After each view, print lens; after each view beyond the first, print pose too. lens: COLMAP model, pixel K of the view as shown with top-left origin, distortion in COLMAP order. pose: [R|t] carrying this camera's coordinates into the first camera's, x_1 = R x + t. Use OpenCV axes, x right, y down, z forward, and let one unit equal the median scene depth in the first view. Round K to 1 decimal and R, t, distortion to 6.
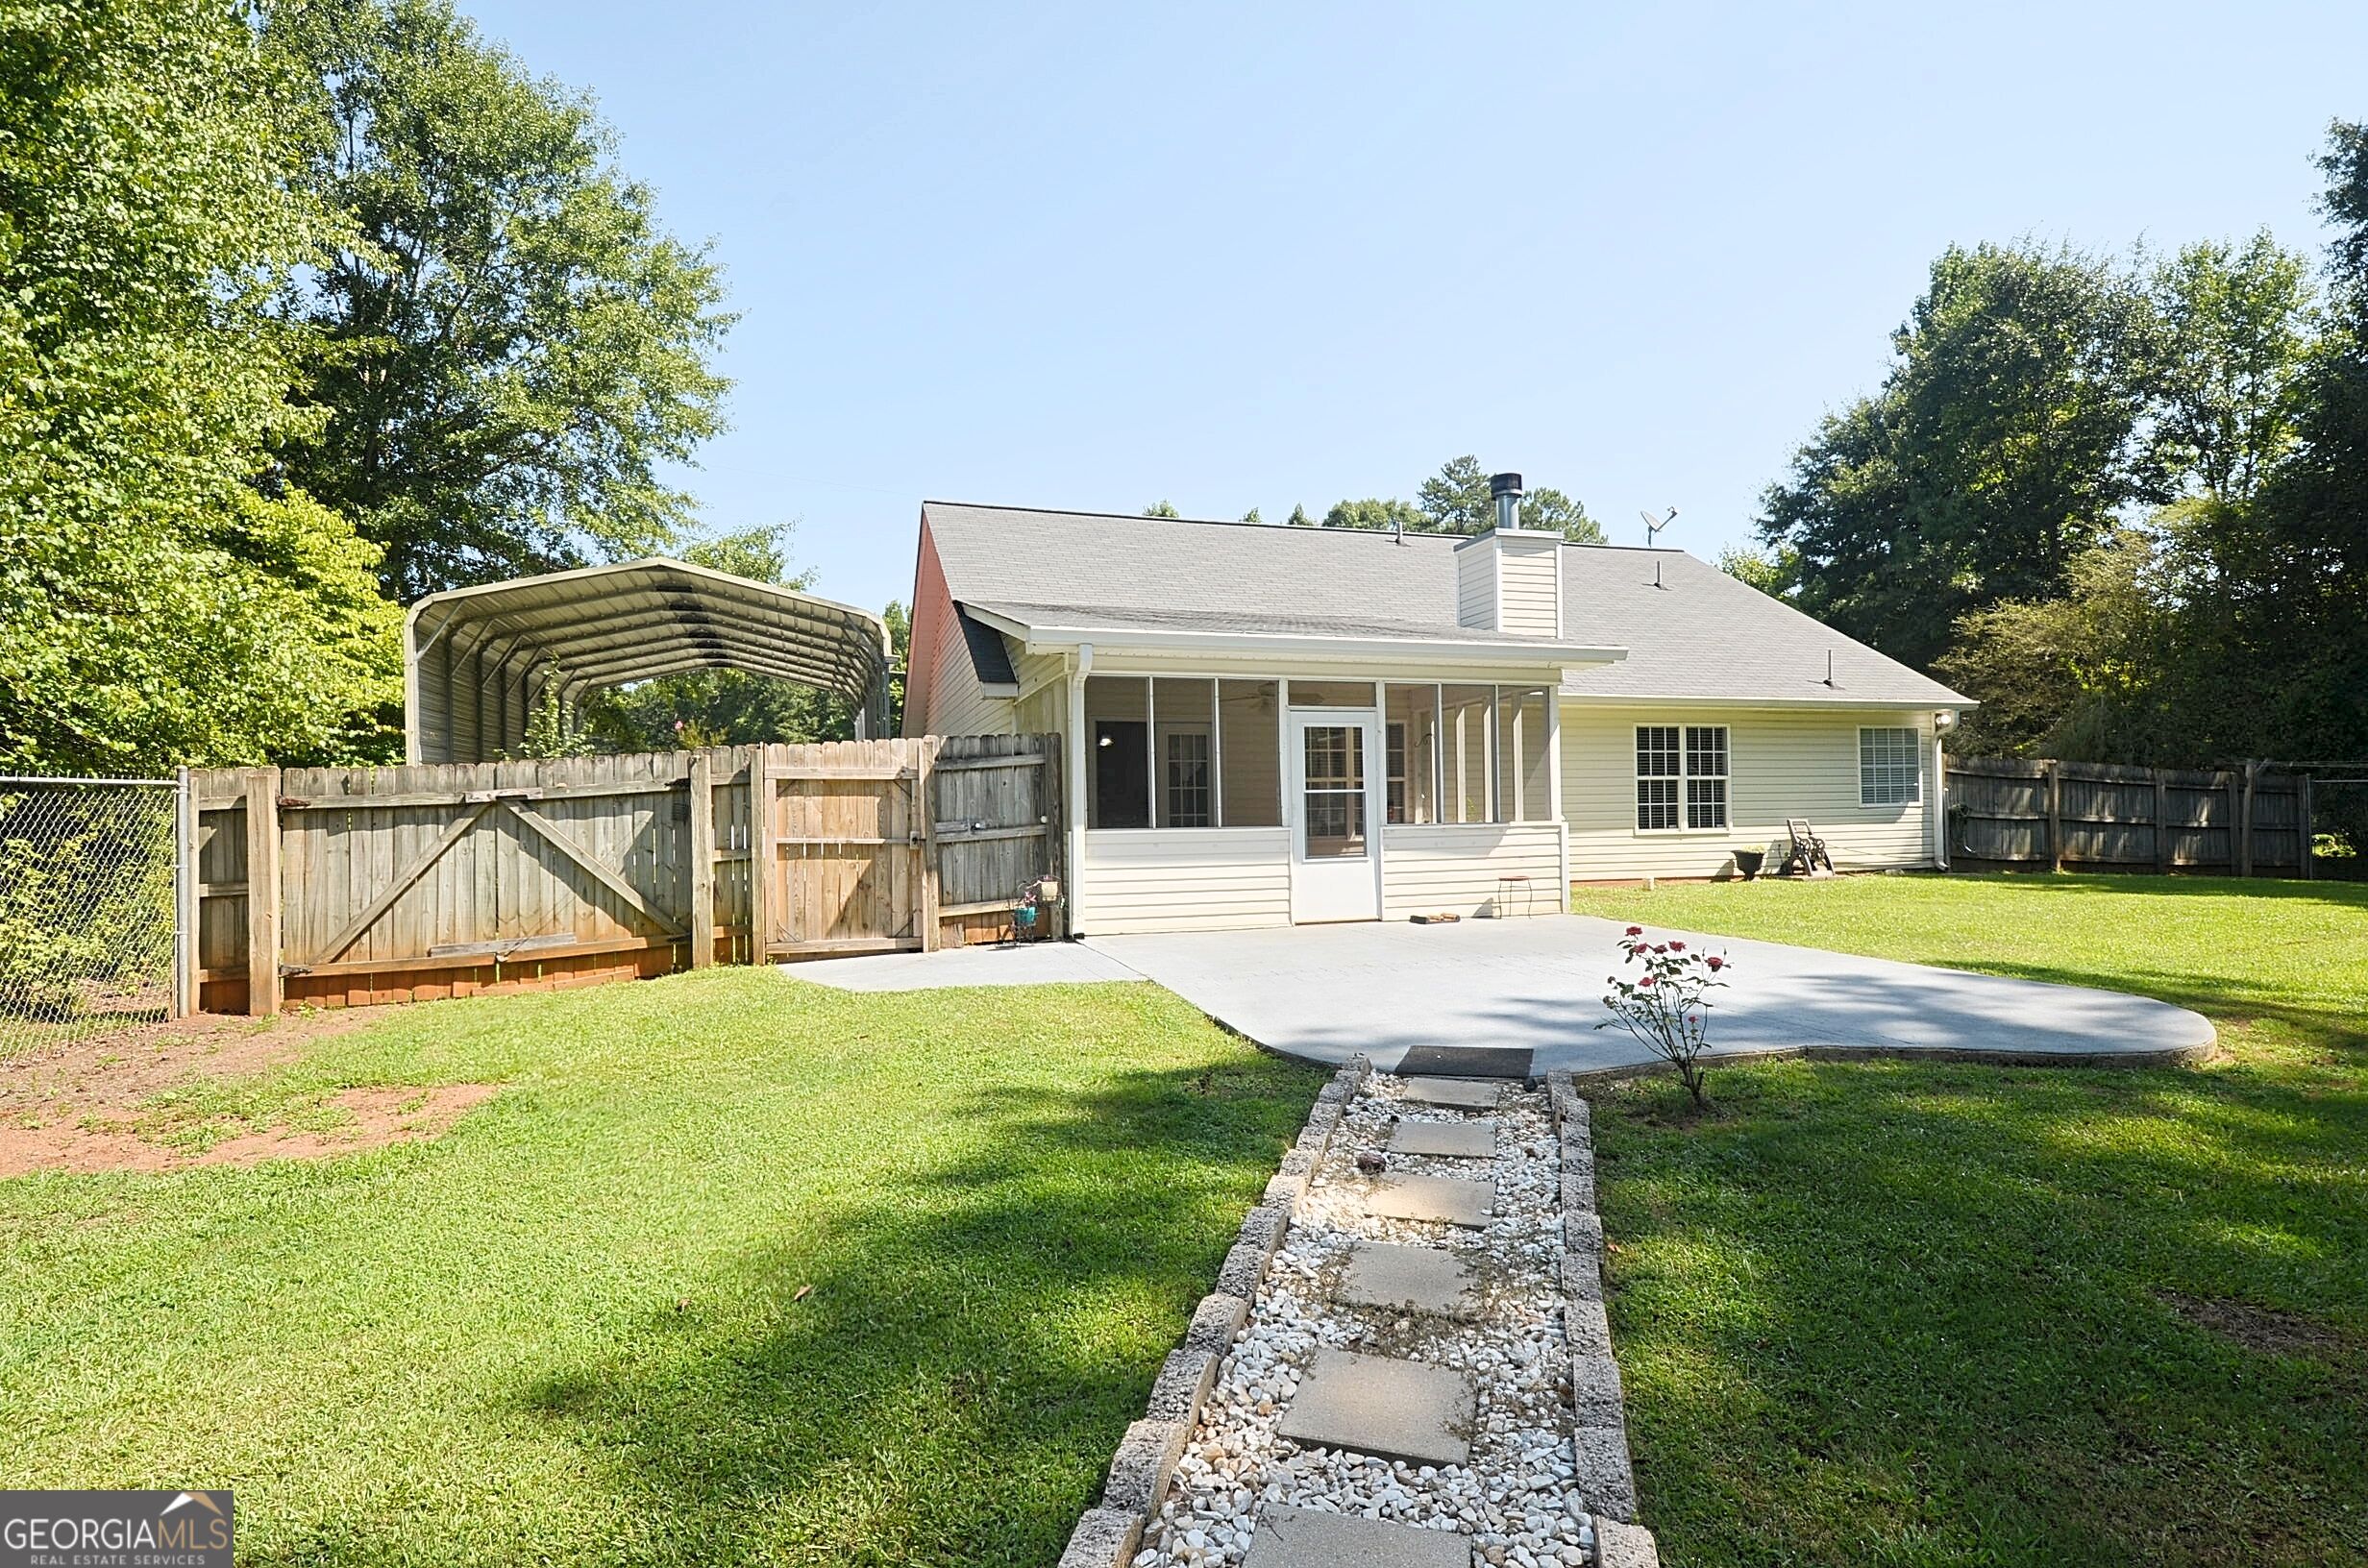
lens RADIAL K [[1214.6, 0, 1193.3], [0, 1214.6, 794.7], [0, 0, 1]] dist [0.002016, -0.016813]
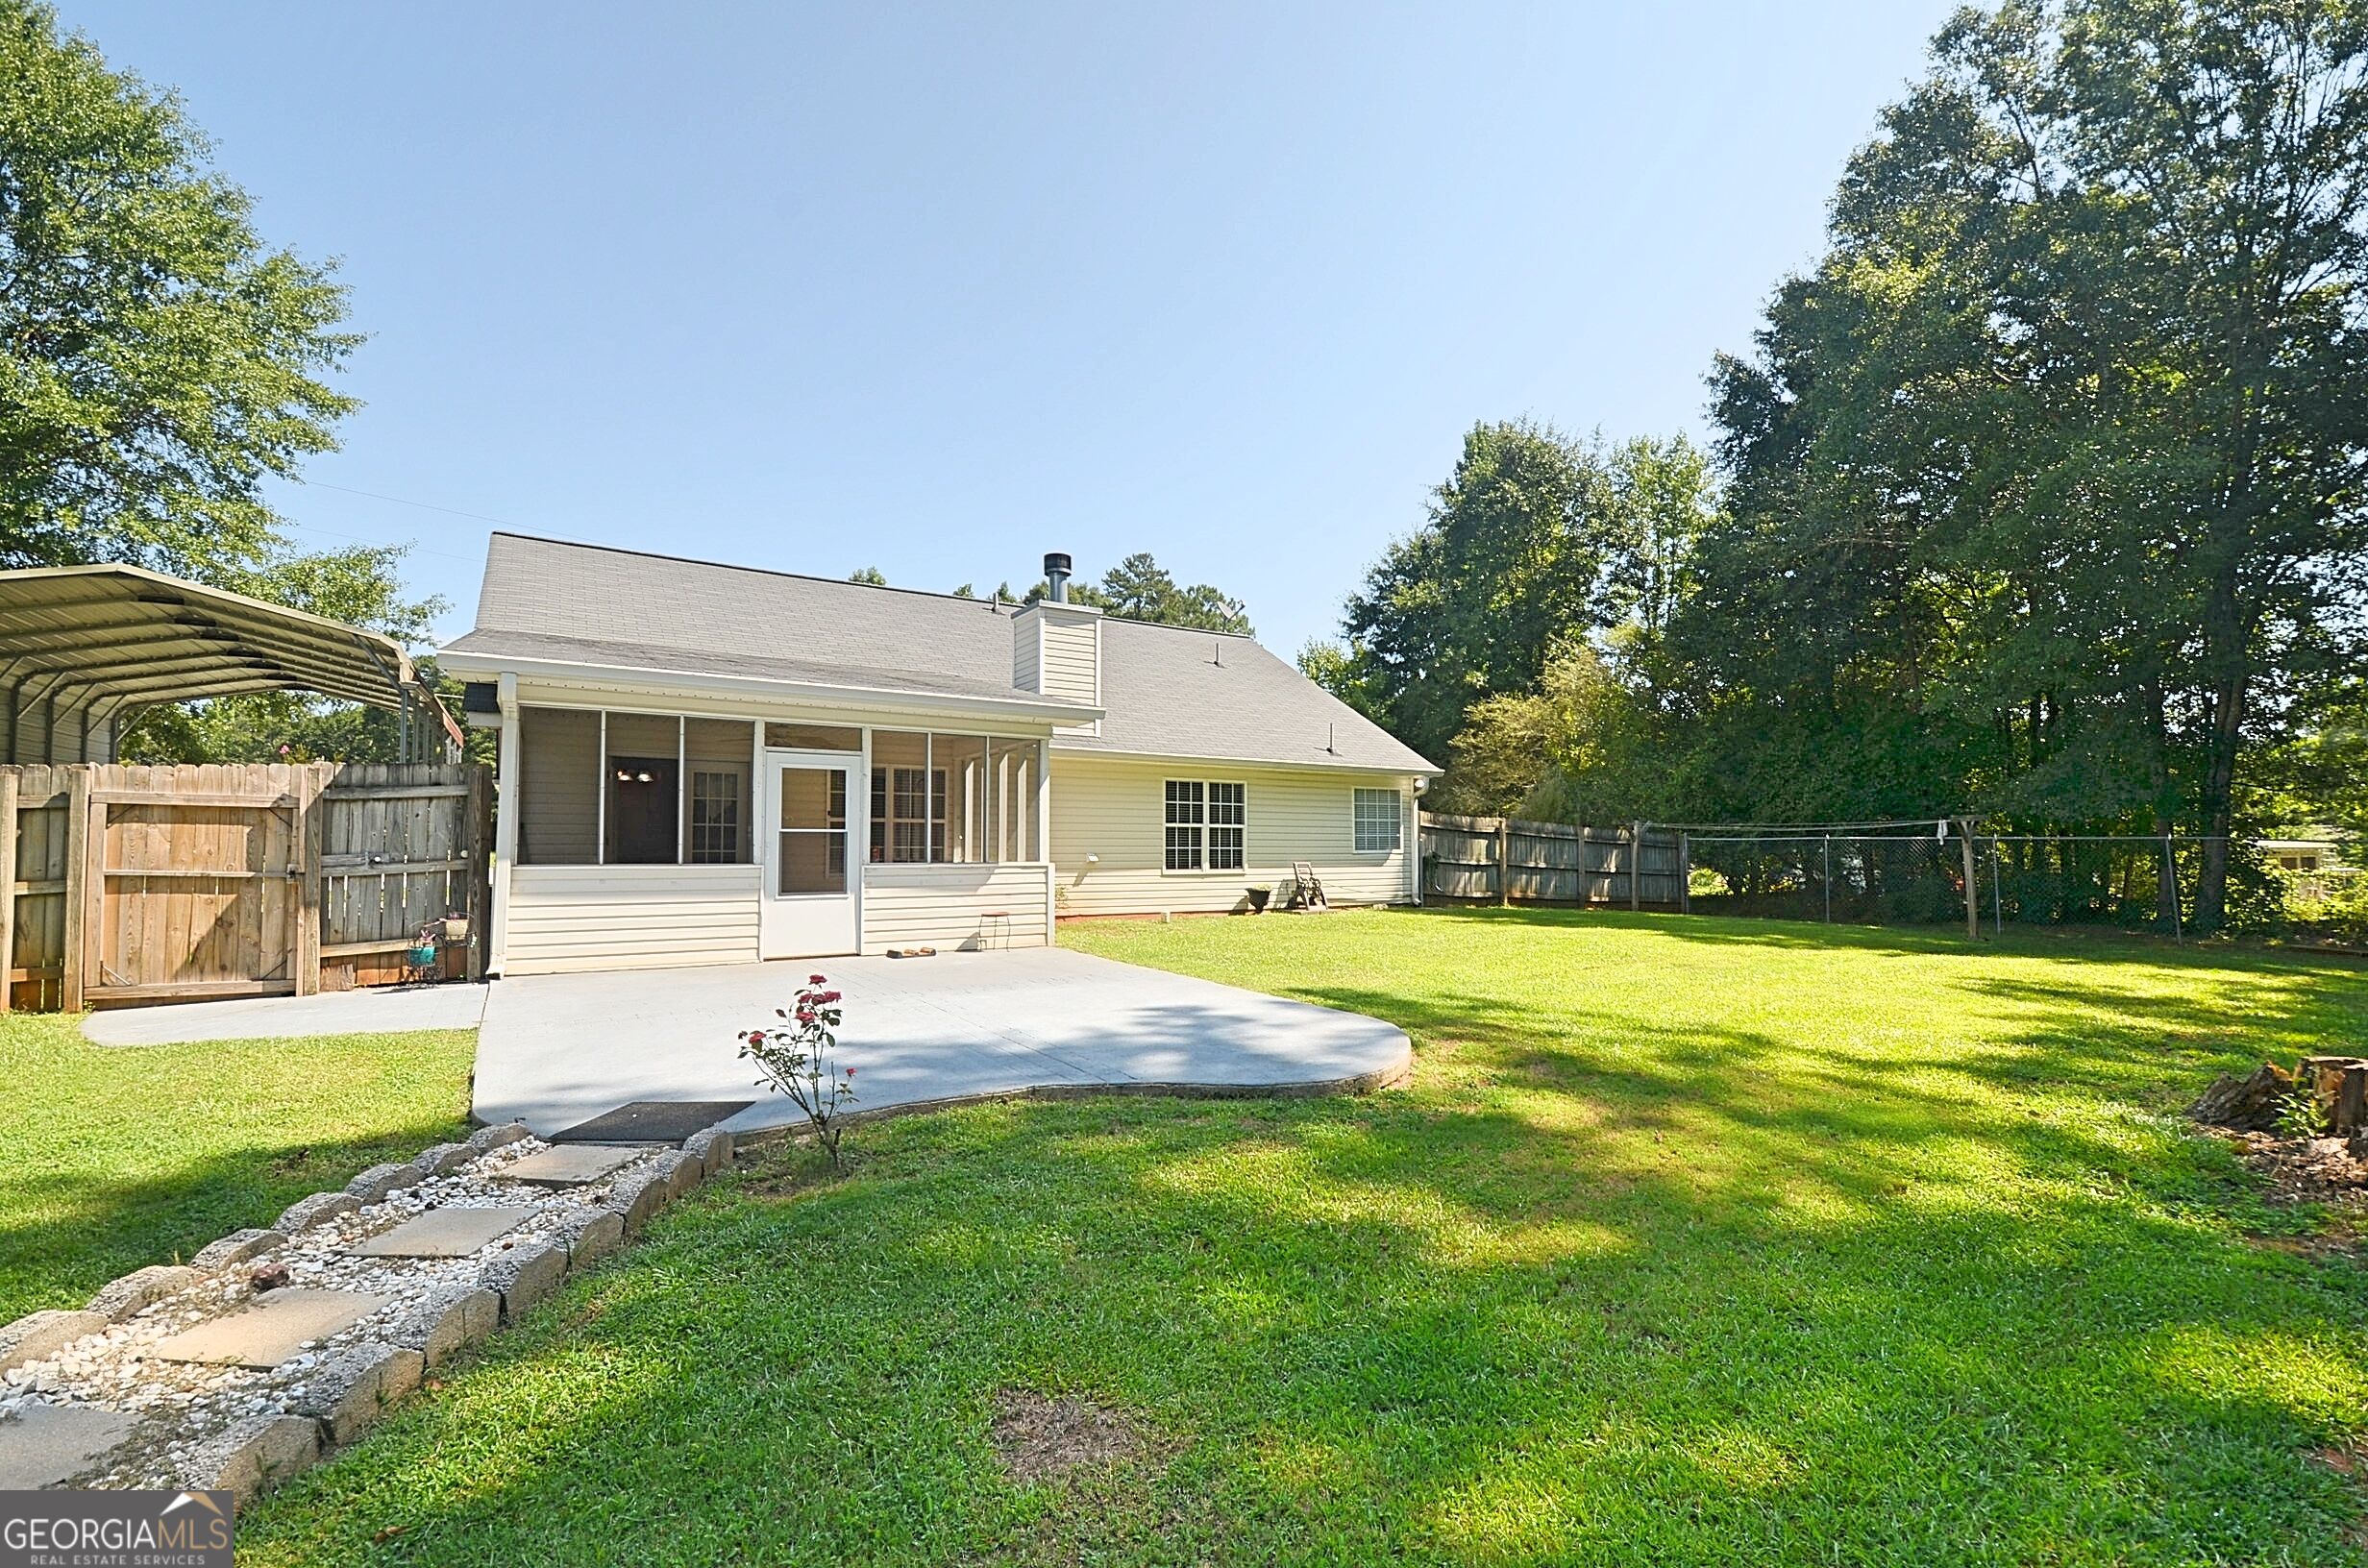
lens RADIAL K [[1025.9, 0, 1217.0], [0, 1025.9, 803.5], [0, 0, 1]] dist [0.013270, -0.020741]
pose [[0.964745, 0.027220, 0.261776, 0.156326], [-0.018811, 0.999225, -0.034574, -0.001571], [-0.262514, 0.028431, 0.964509, 0.043067]]
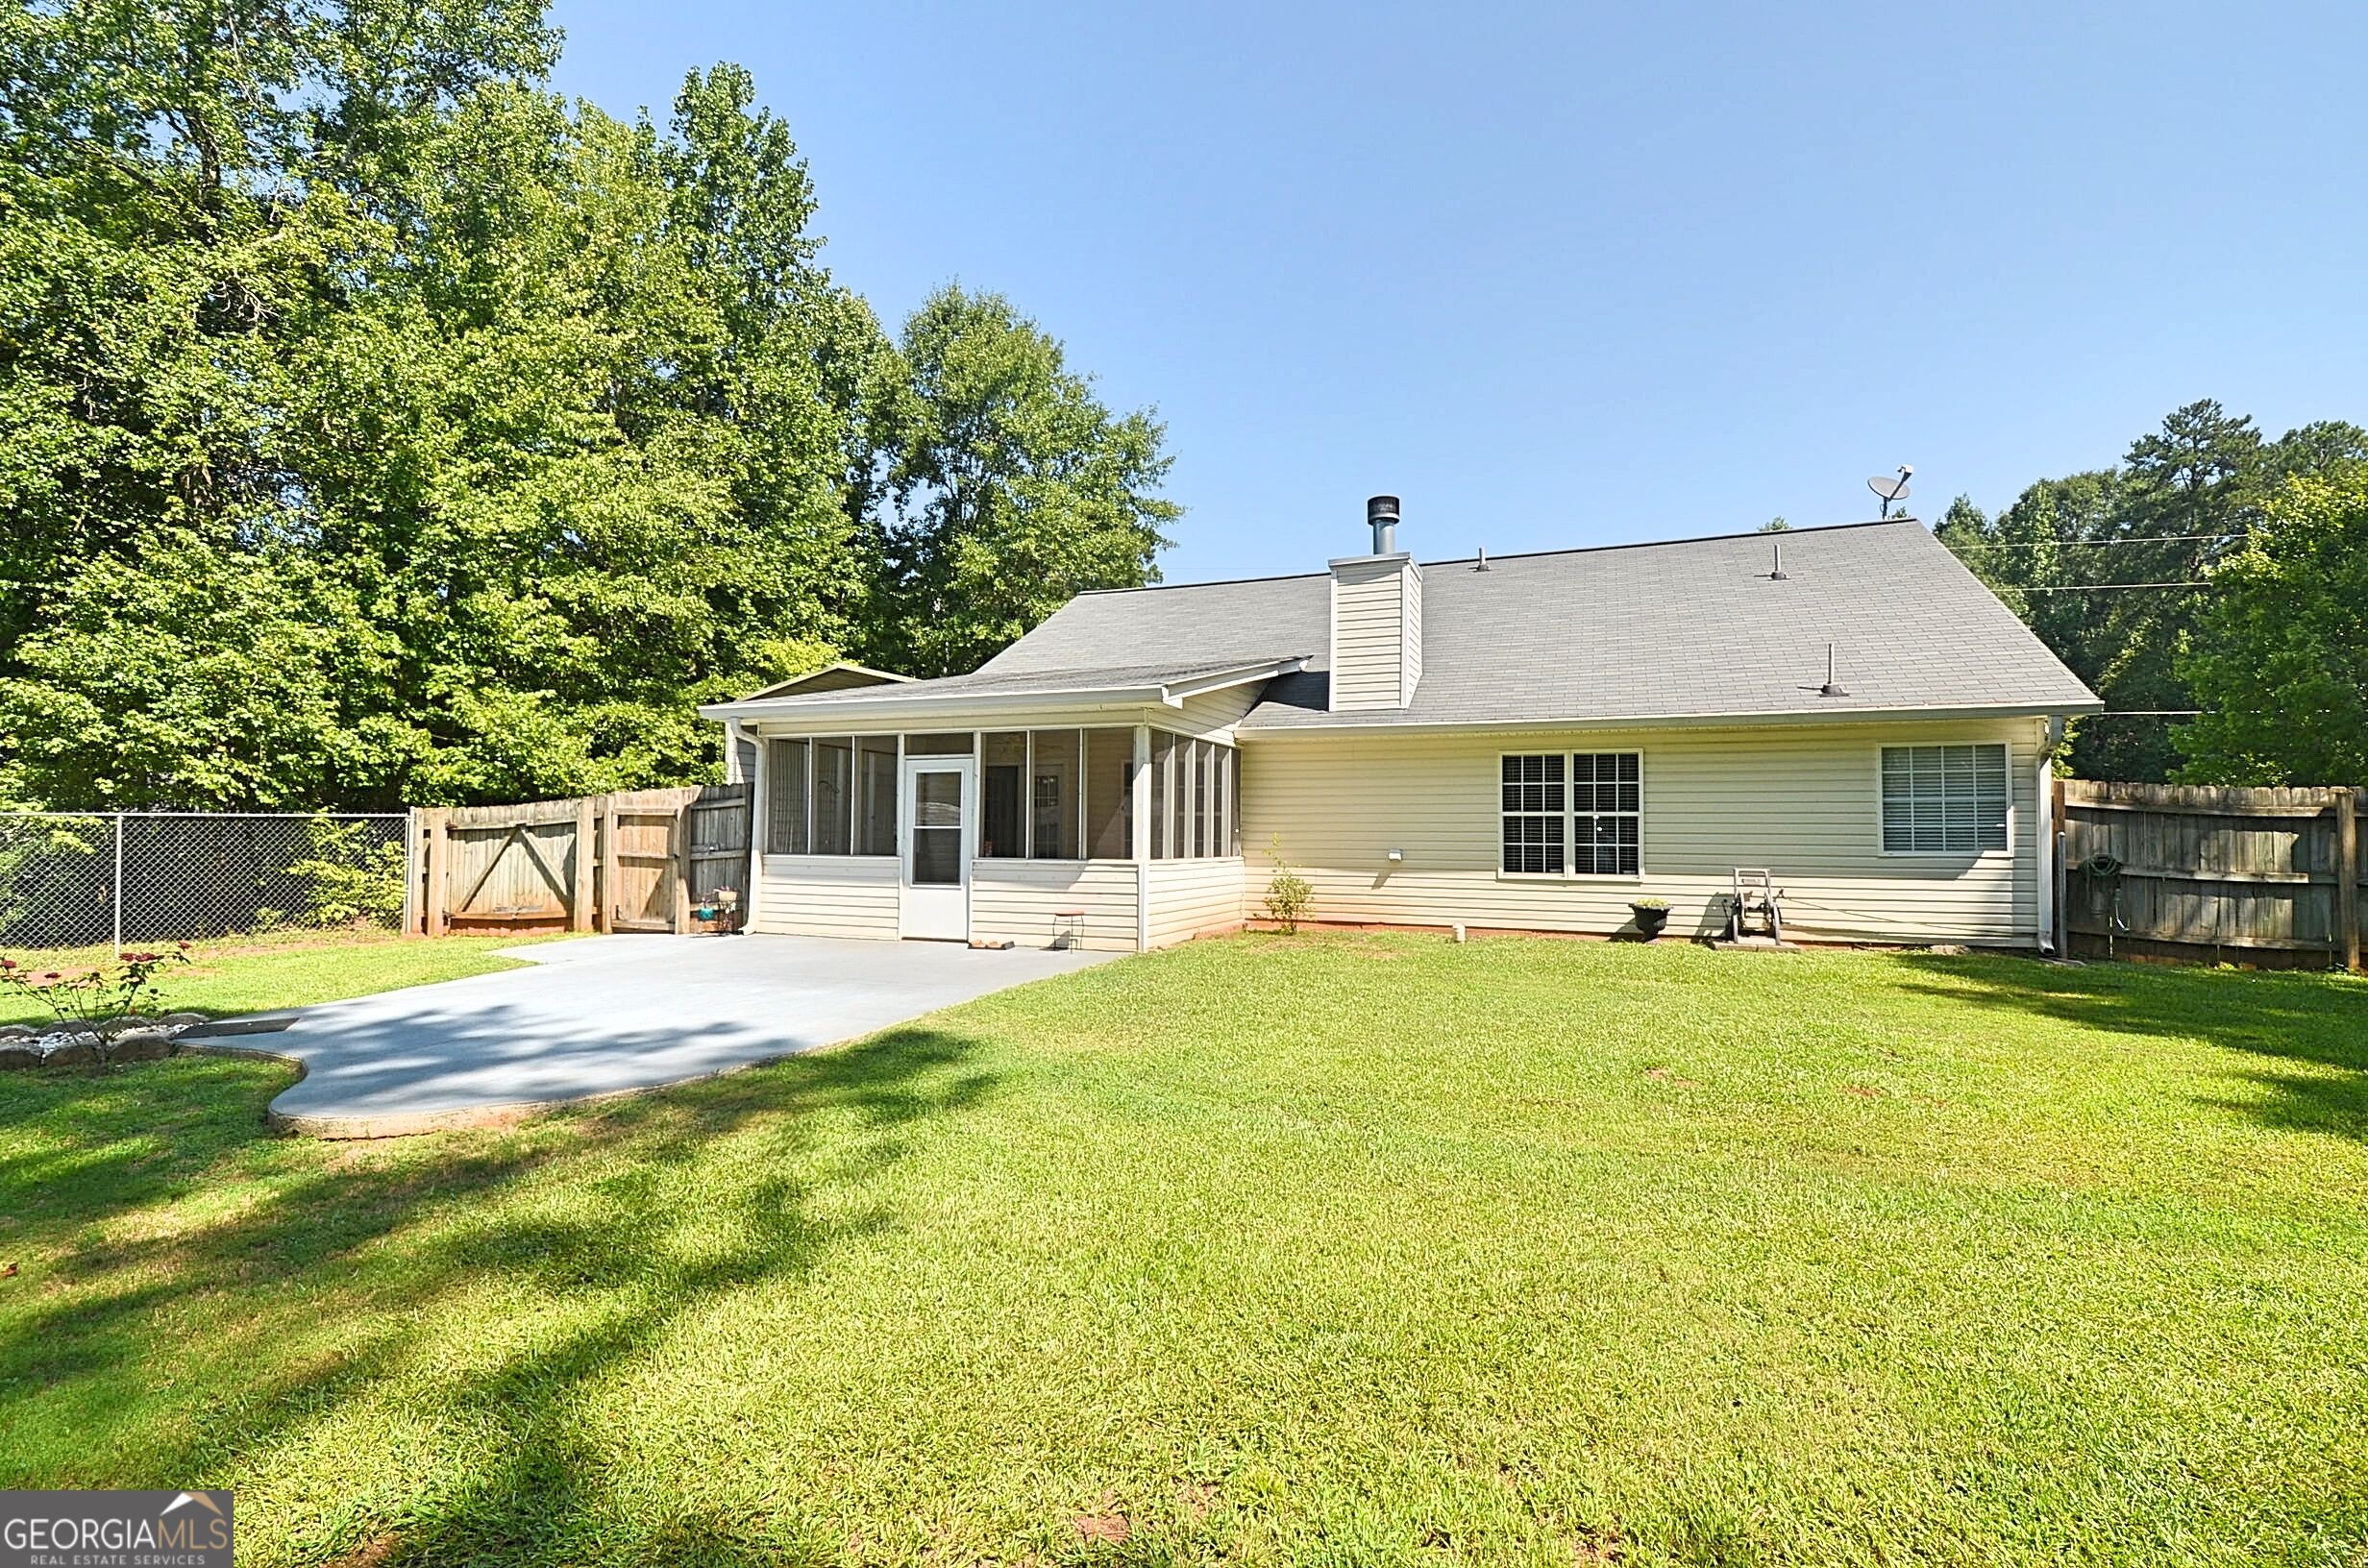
lens RADIAL K [[1025.9, 0, 1217.0], [0, 1025.9, 803.5], [0, 0, 1]] dist [0.013270, -0.020741]
pose [[0.775780, 0.002151, -0.630999, 0.676012], [-0.007128, 0.999960, -0.005355, -0.016061], [0.630963, 0.008652, 0.775765, 0.289487]]
